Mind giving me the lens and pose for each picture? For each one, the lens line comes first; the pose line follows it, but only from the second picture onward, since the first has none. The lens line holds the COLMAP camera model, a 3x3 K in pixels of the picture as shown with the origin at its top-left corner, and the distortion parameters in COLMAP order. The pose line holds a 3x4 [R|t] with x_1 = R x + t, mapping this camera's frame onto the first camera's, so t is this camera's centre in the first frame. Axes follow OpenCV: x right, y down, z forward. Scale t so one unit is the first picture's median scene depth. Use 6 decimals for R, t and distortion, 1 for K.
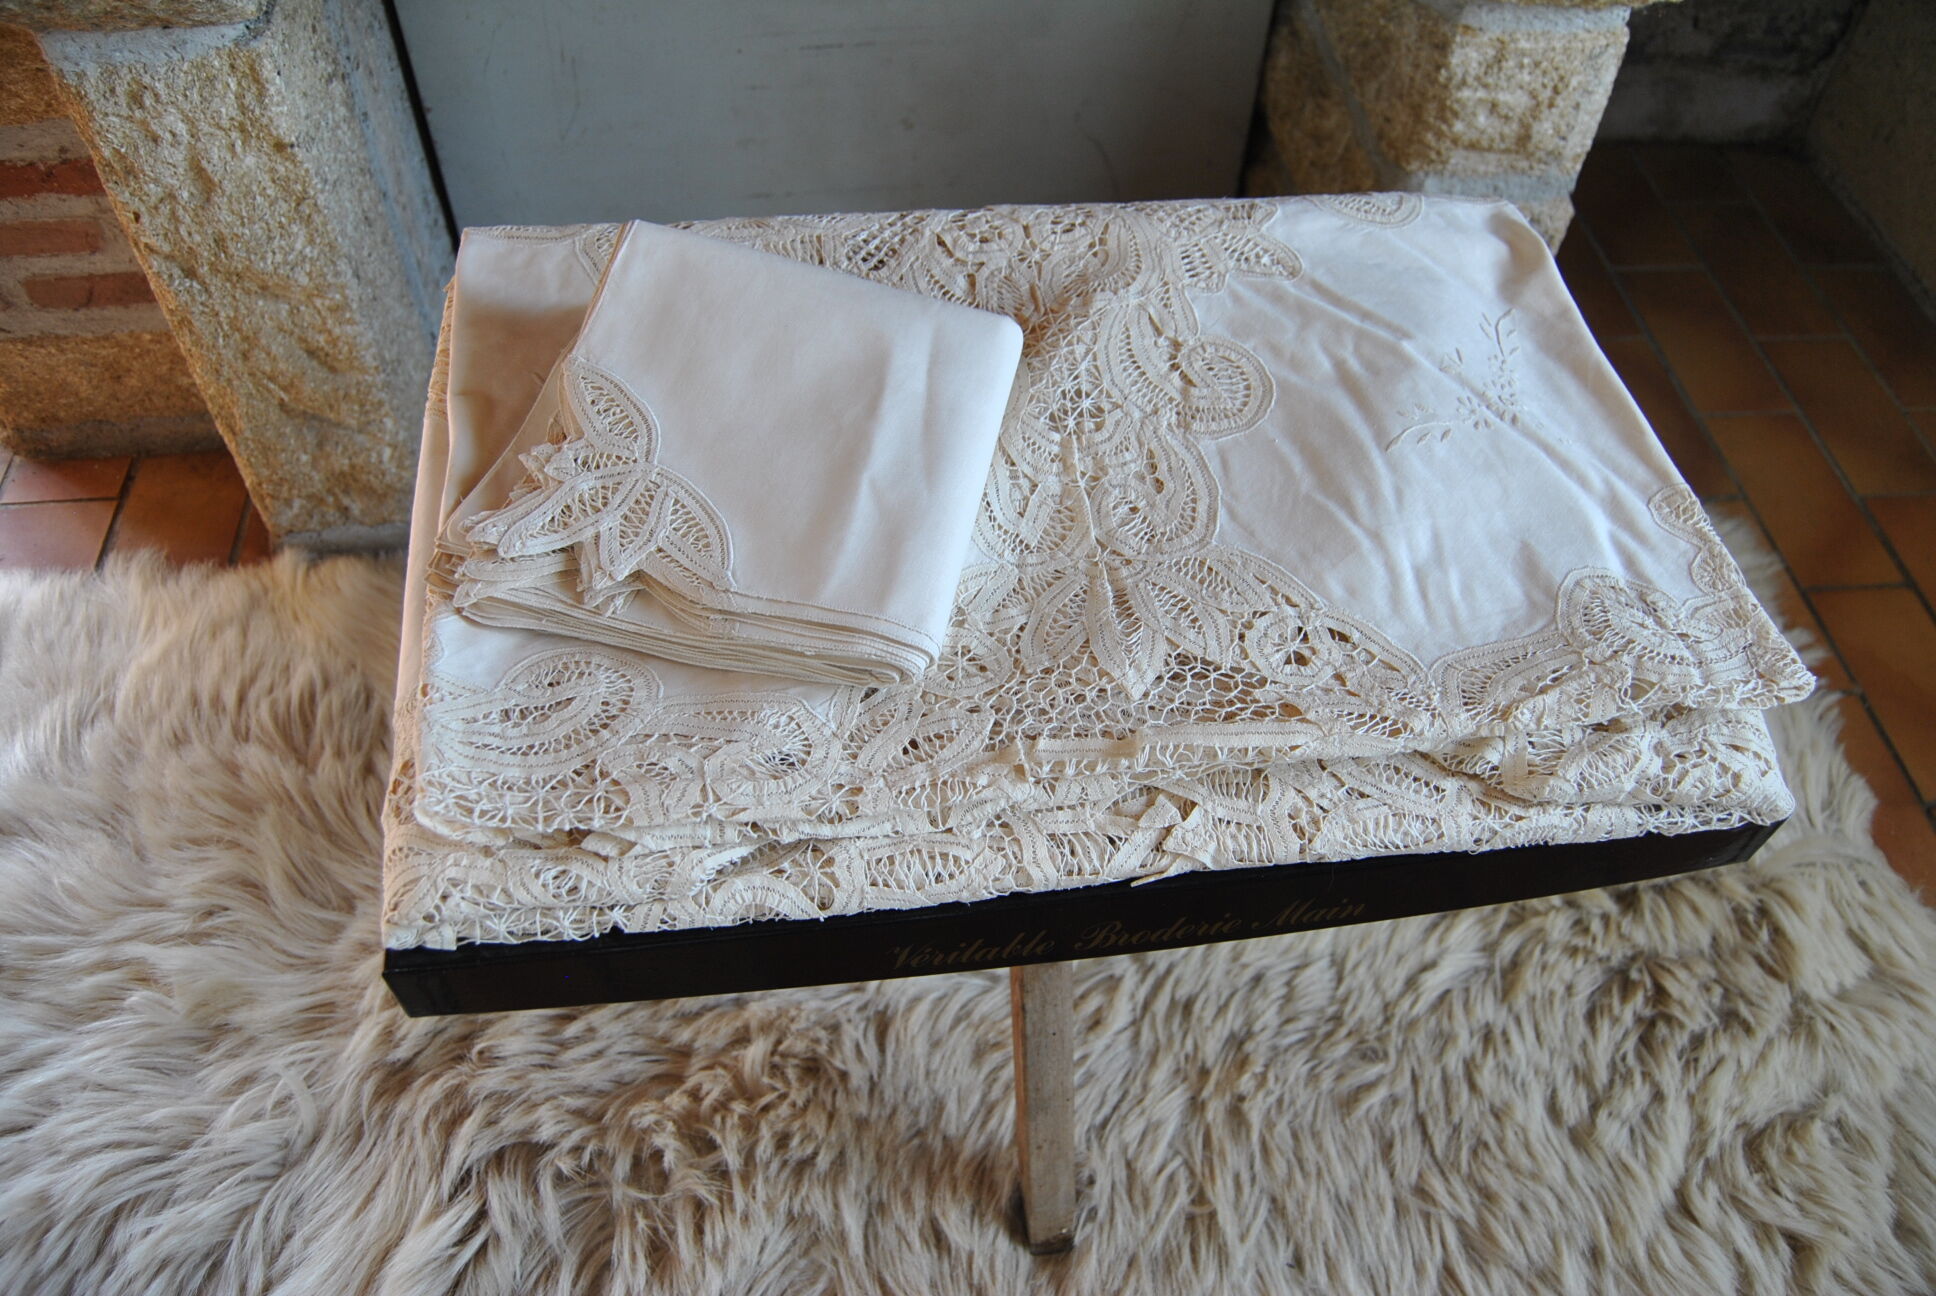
lens RADIAL K [[1495.6, 0, 984.7], [0, 1495.6, 631.5], [0, 0, 1]] dist [-0.106474, 0.041311]
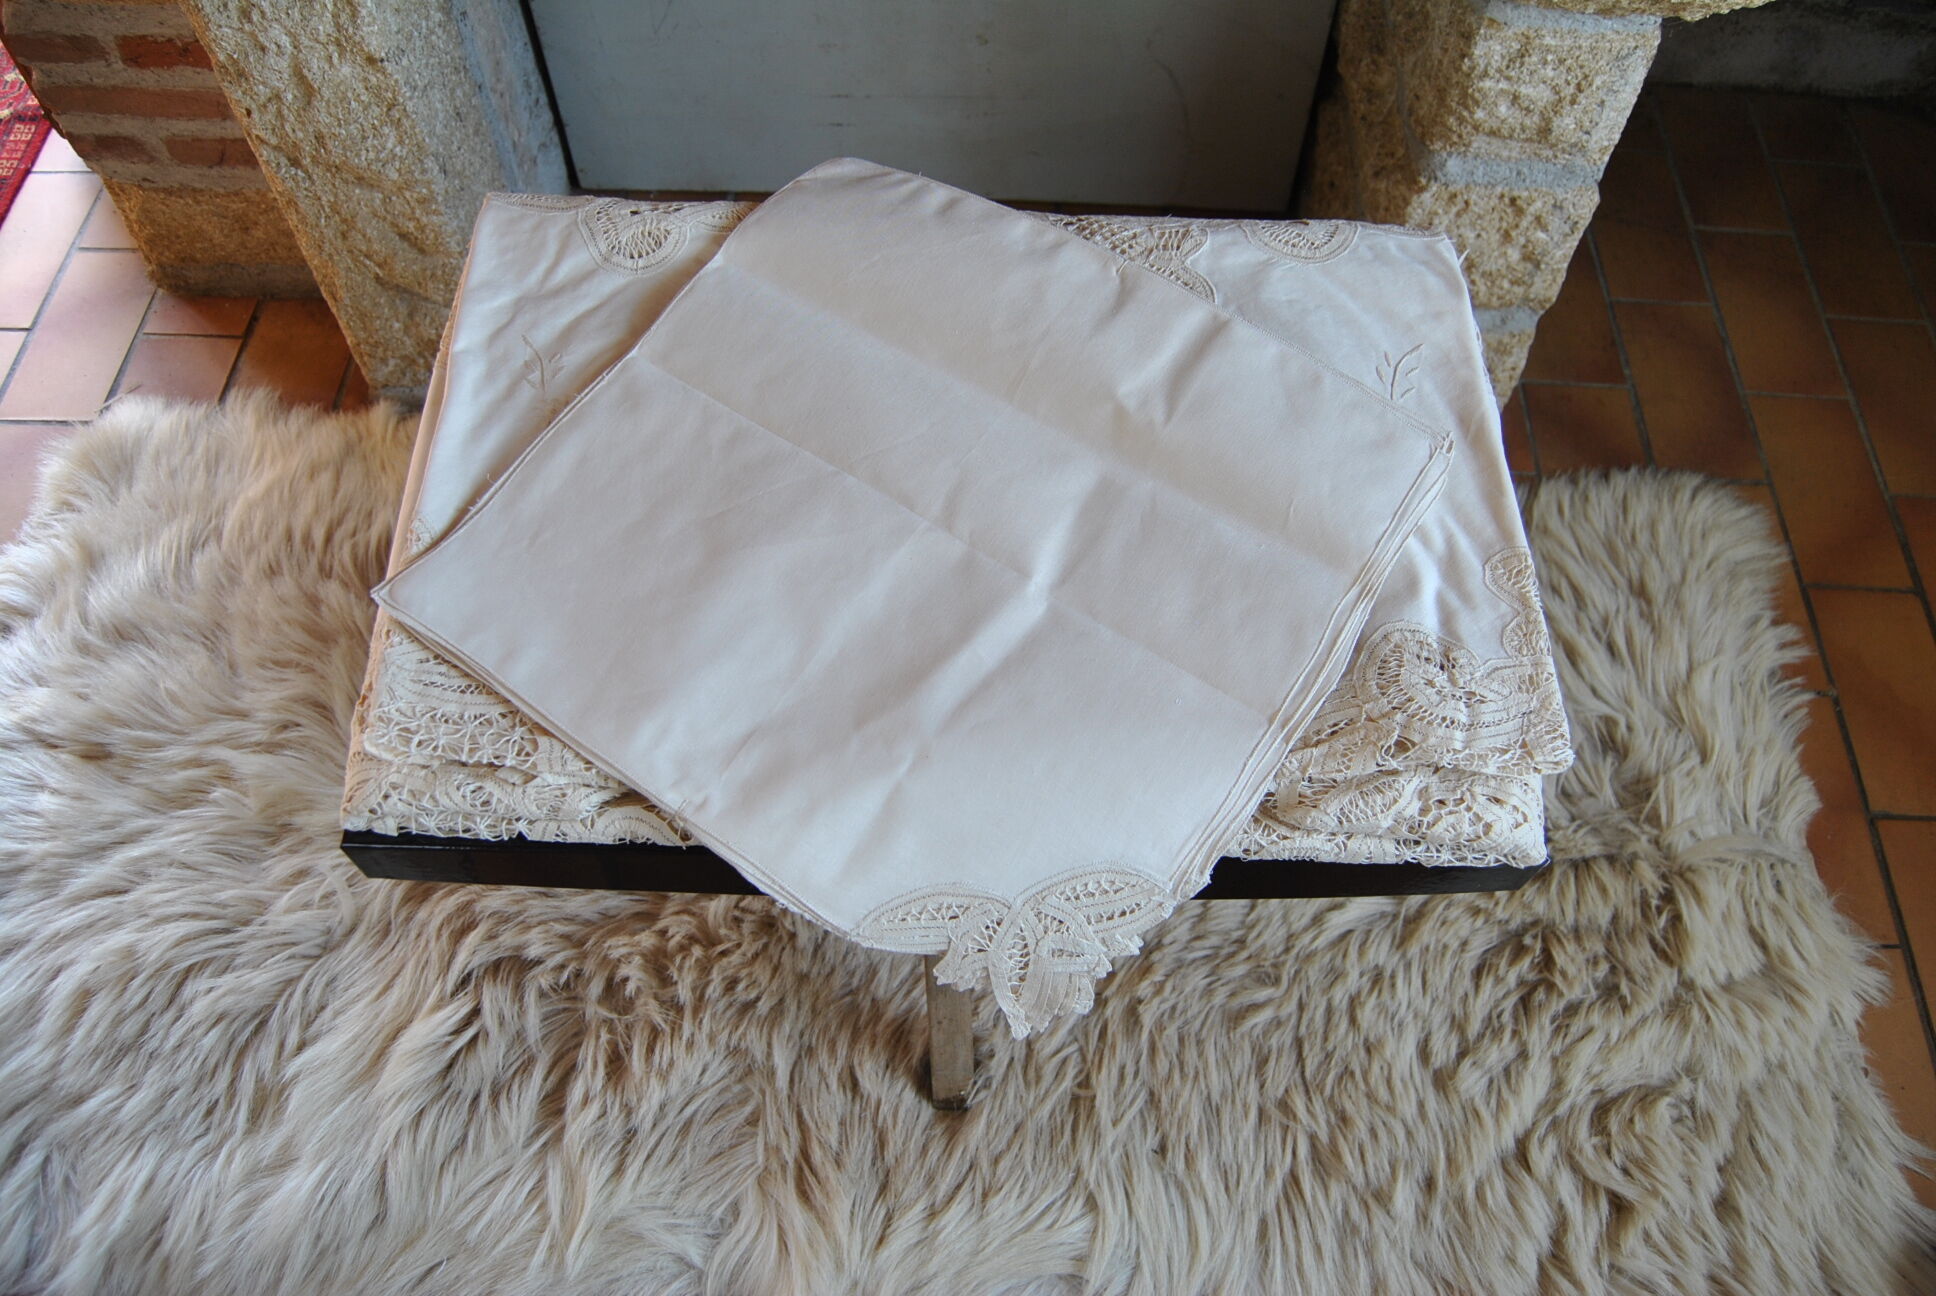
lens RADIAL K [[1495.6, 0, 982.6], [0, 1495.6, 632.8], [0, 0, 1]] dist [-0.106474, 0.041311]
pose [[0.988669, 0.113849, -0.097838, 0.179250], [-0.100531, 0.986180, 0.131688, -0.129373], [0.111478, -0.120360, 0.986451, -0.125584]]
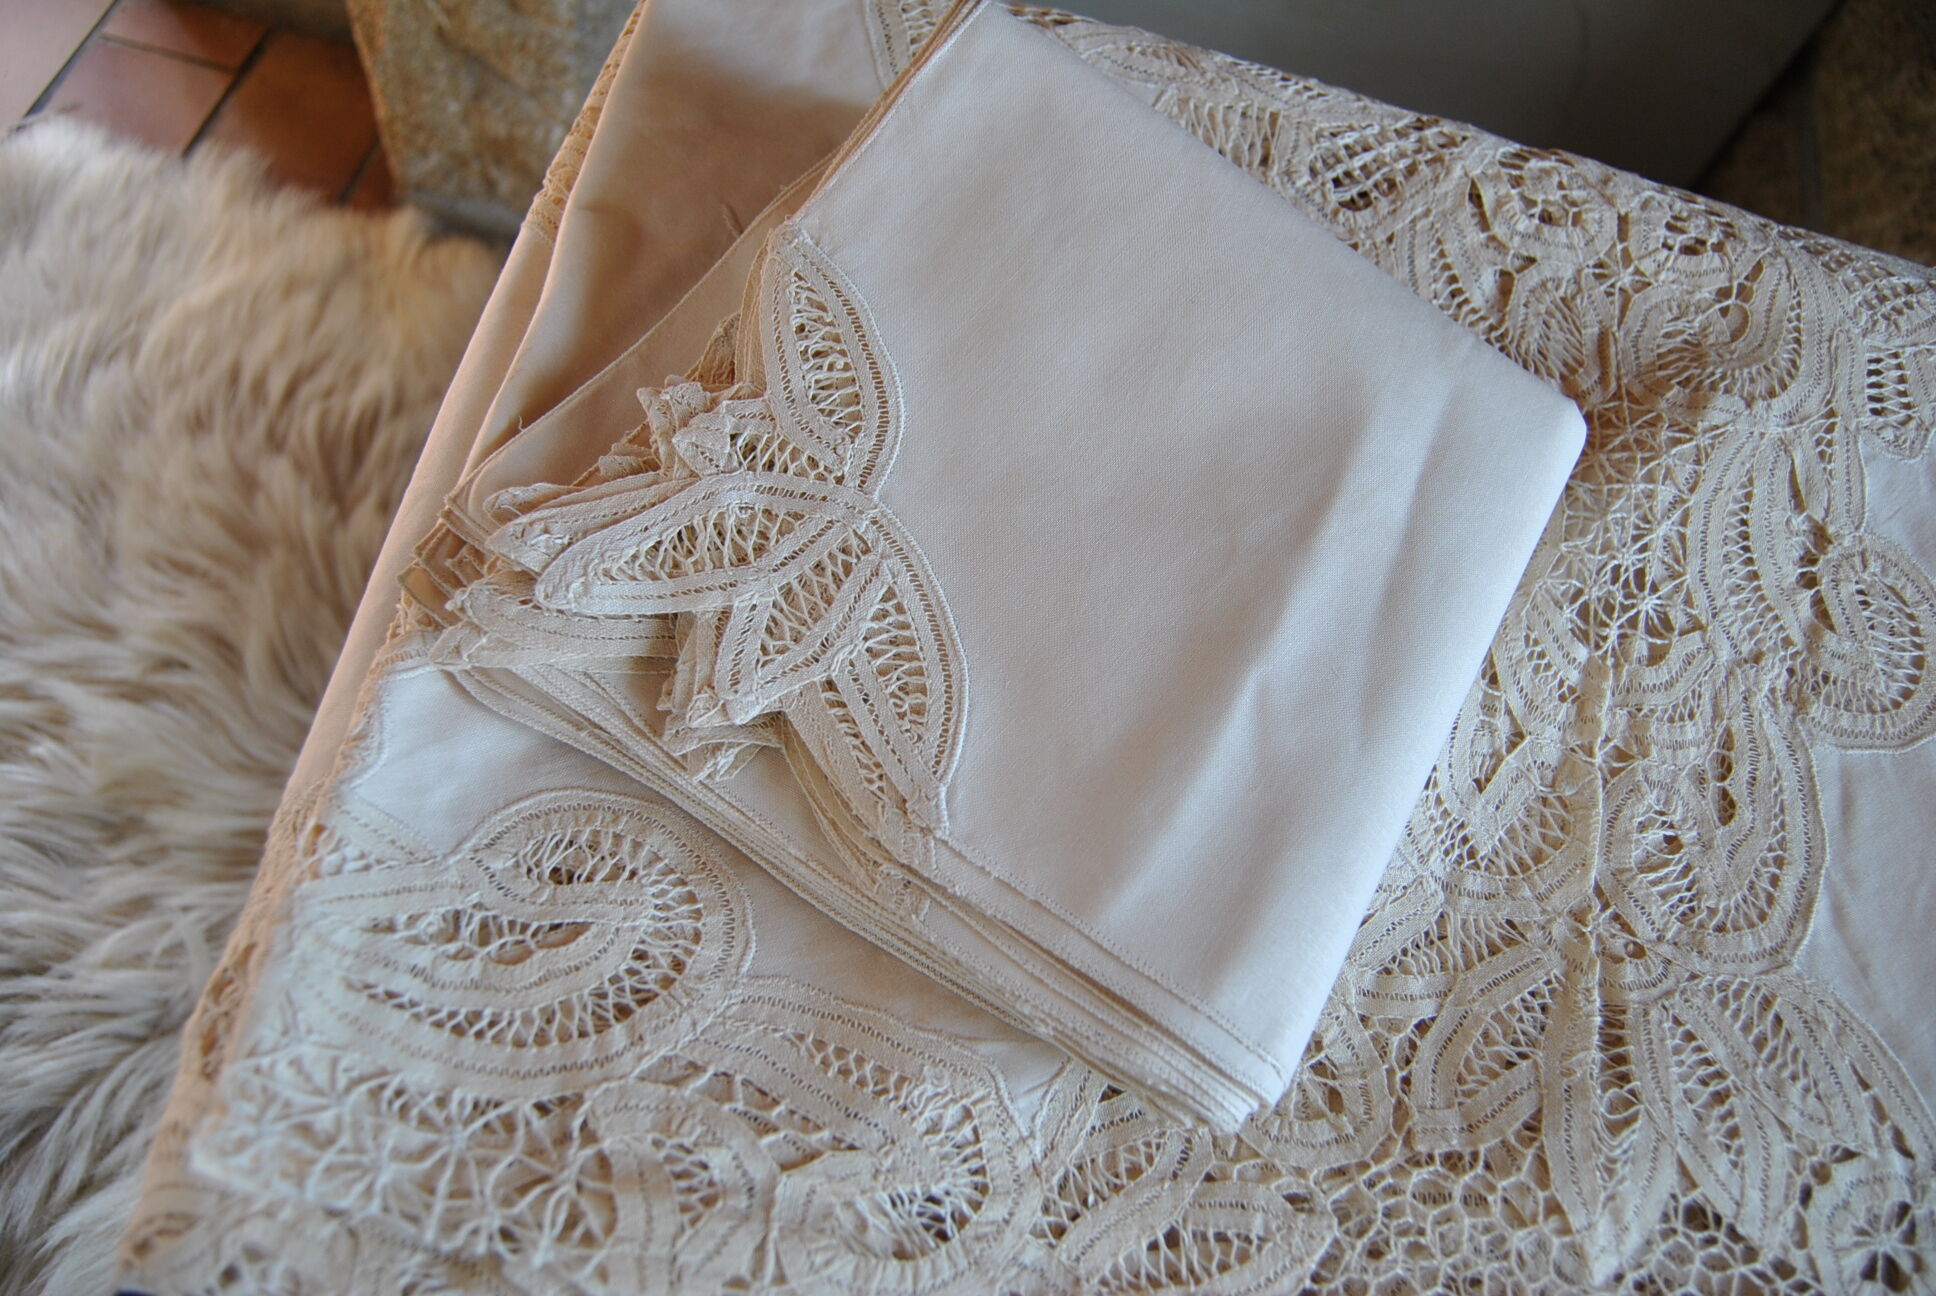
lens RADIAL K [[1495.6, 0, 984.8], [0, 1495.6, 631.6], [0, 0, 1]] dist [-0.106474, 0.041311]
pose [[0.938833, 0.339636, -0.056914, -0.117685], [-0.324865, 0.928309, 0.180846, -0.149321], [0.114255, -0.151295, 0.981863, 0.405680]]
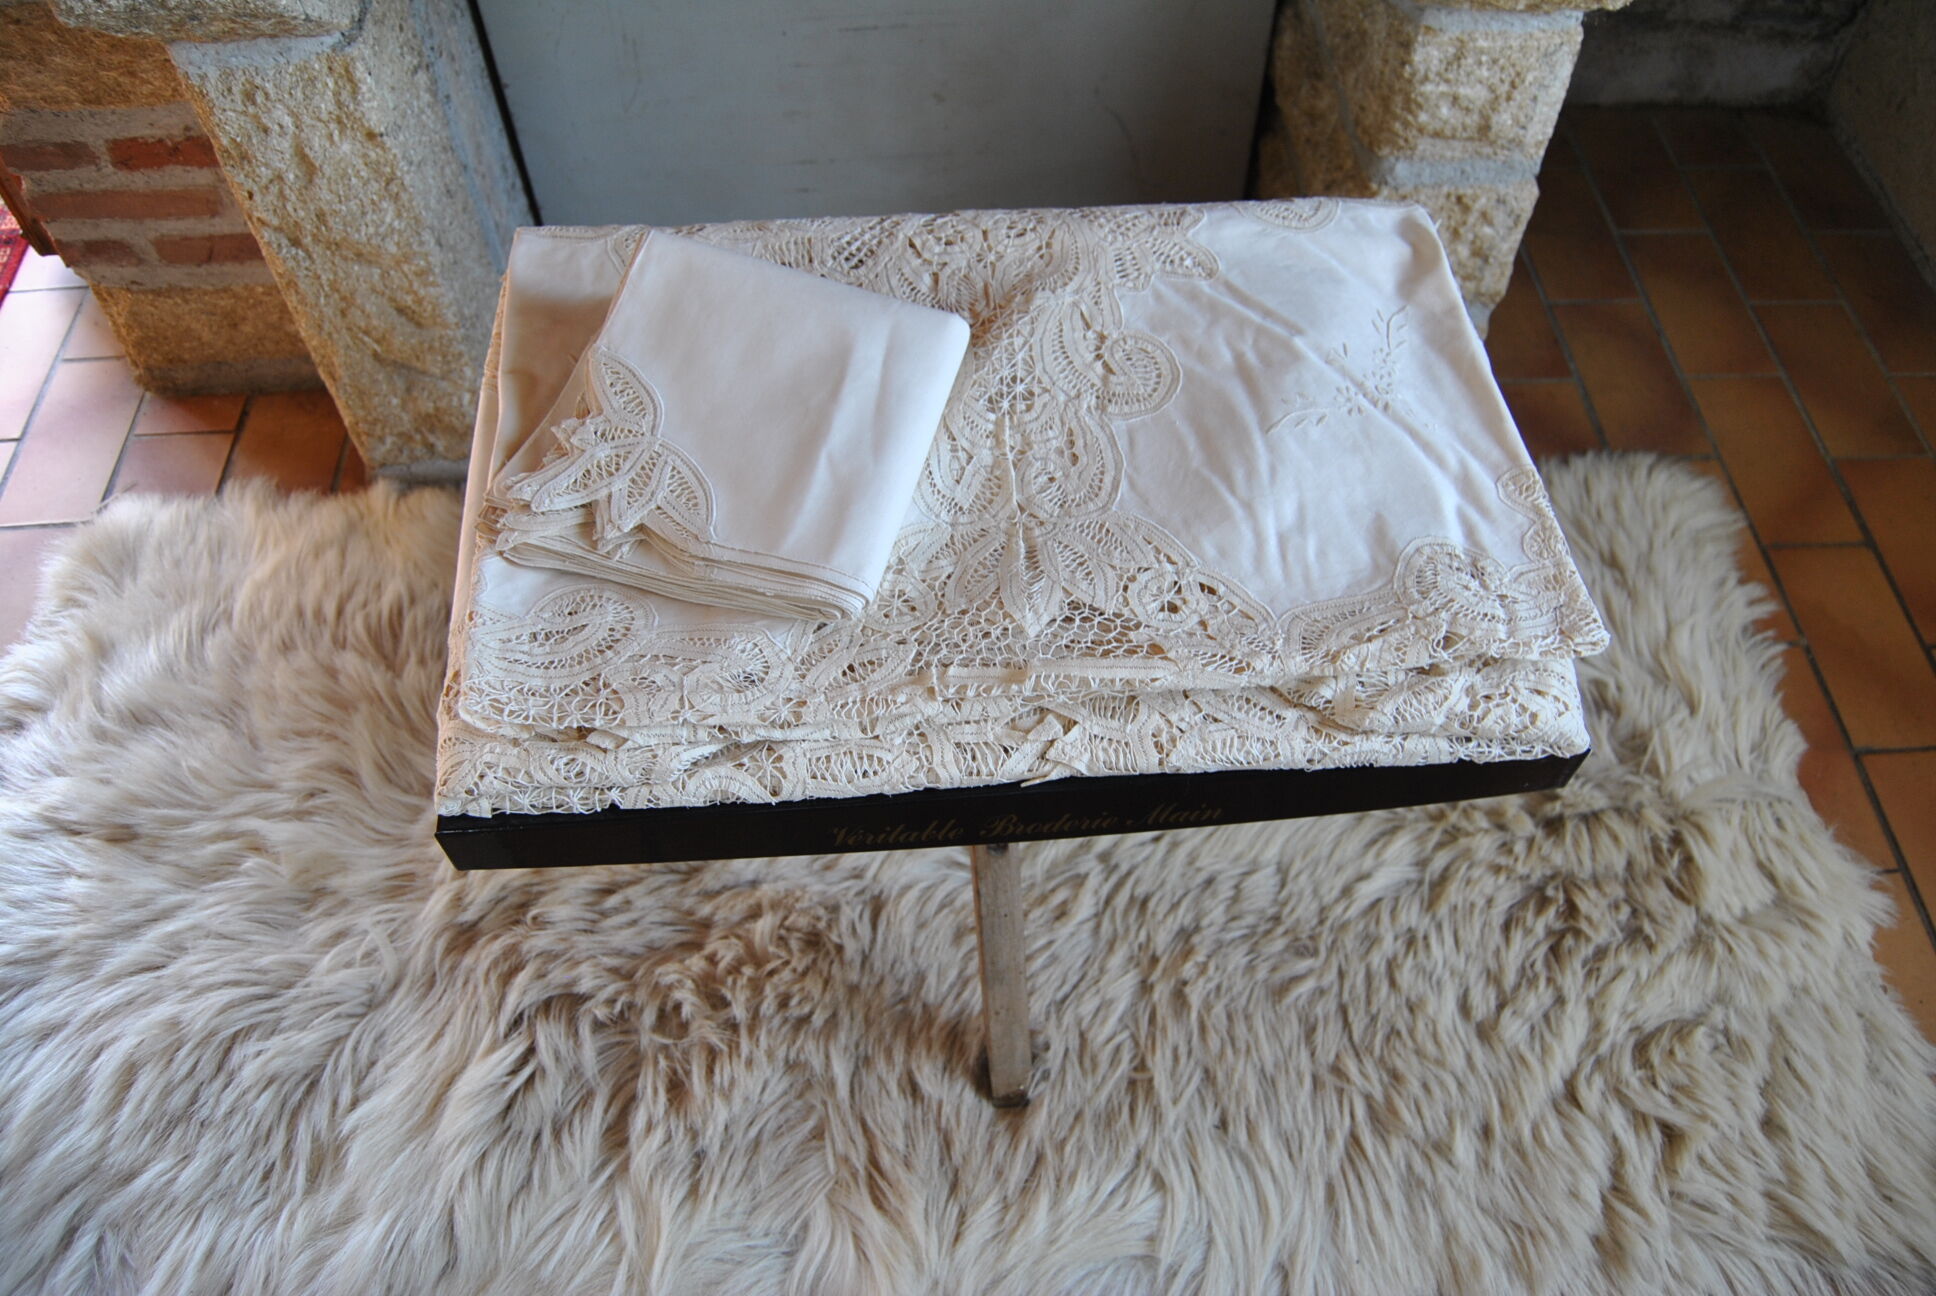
lens RADIAL K [[1495.6, 0, 981.1], [0, 1495.6, 633.2], [0, 0, 1]] dist [-0.106474, 0.041311]
pose [[0.997584, 0.026765, -0.064109, 0.110265], [-0.023192, 0.998170, 0.055840, -0.020808], [0.065486, -0.054218, 0.996379, -0.191806]]
